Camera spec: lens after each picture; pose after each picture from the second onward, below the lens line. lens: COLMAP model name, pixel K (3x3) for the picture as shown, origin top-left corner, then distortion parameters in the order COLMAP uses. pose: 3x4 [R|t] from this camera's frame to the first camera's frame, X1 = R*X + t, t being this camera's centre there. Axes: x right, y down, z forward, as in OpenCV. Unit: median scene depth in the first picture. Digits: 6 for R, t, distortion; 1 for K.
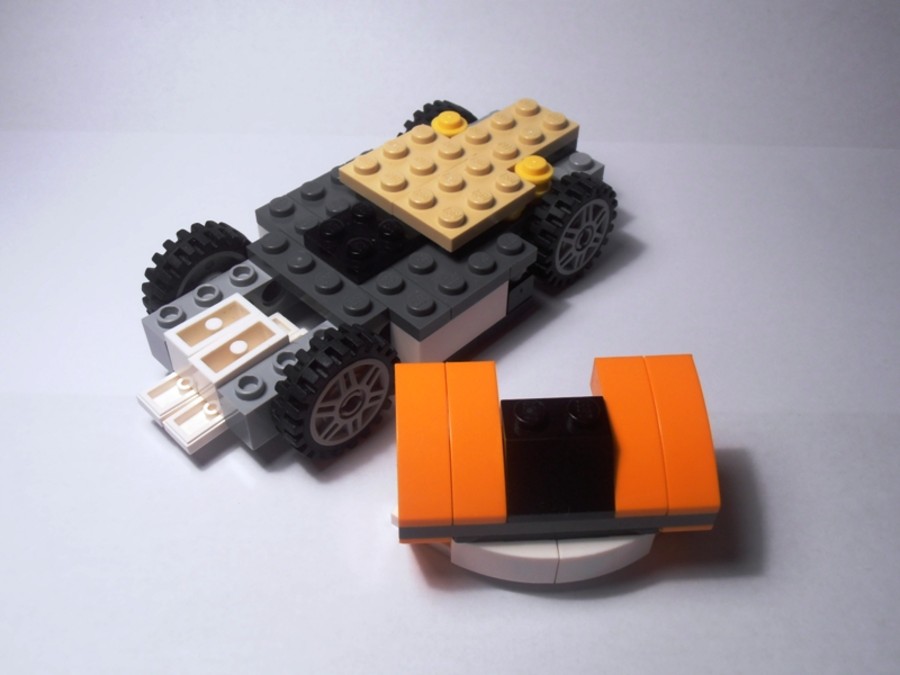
lens RADIAL K [[911.3, 0, 453.4], [0, 911.3, 343.1], [0, 0, 1]] dist [0.008172, 0.000000]
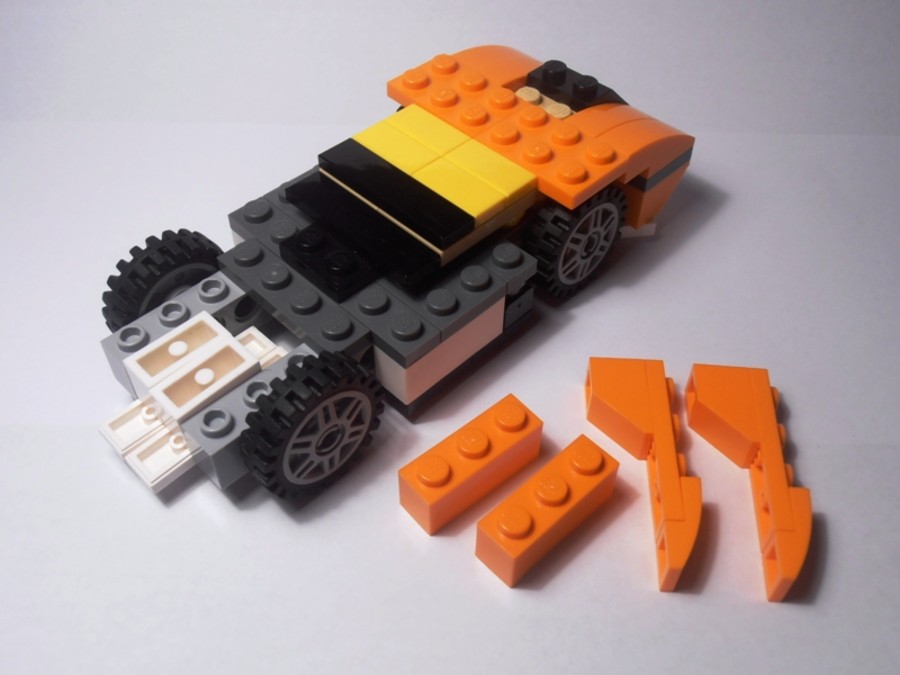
lens RADIAL K [[911.3, 0, 447.6], [0, 911.3, 340.6], [0, 0, 1]] dist [0.008172, 0.000000]
pose [[0.999895, 0.004439, -0.013790, 0.016317], [-0.003810, 0.998964, 0.045350, -0.068366], [0.013977, -0.045293, 0.998876, 0.095920]]
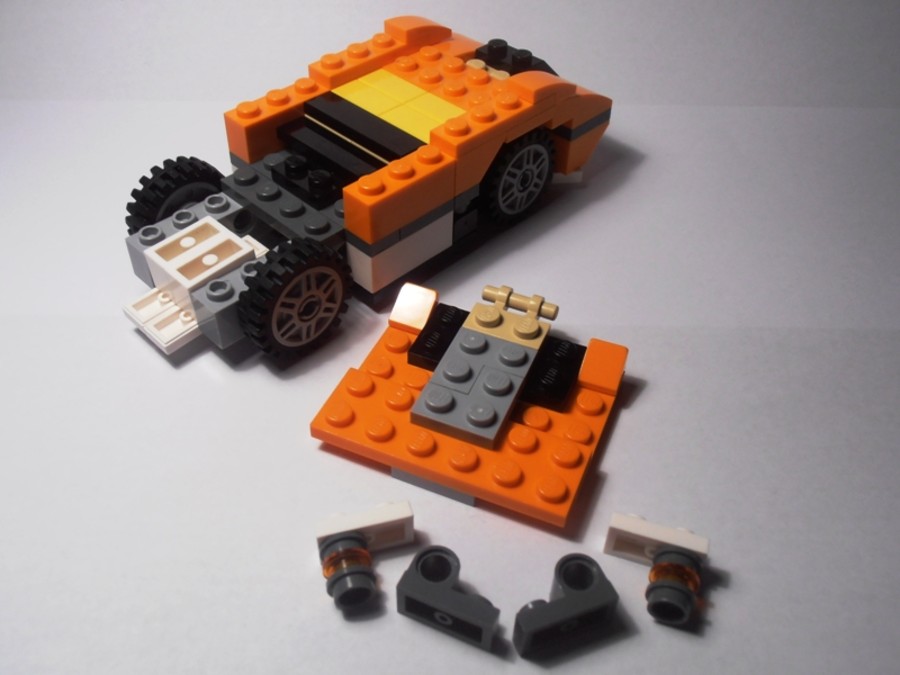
lens RADIAL K [[911.3, 0, 457.6], [0, 911.3, 342.7], [0, 0, 1]] dist [0.008172, 0.000000]
pose [[0.999971, 0.001830, 0.007342, 0.060487], [-0.001653, 0.999708, -0.024089, 0.127345], [-0.007384, 0.024077, 0.999683, -0.128345]]
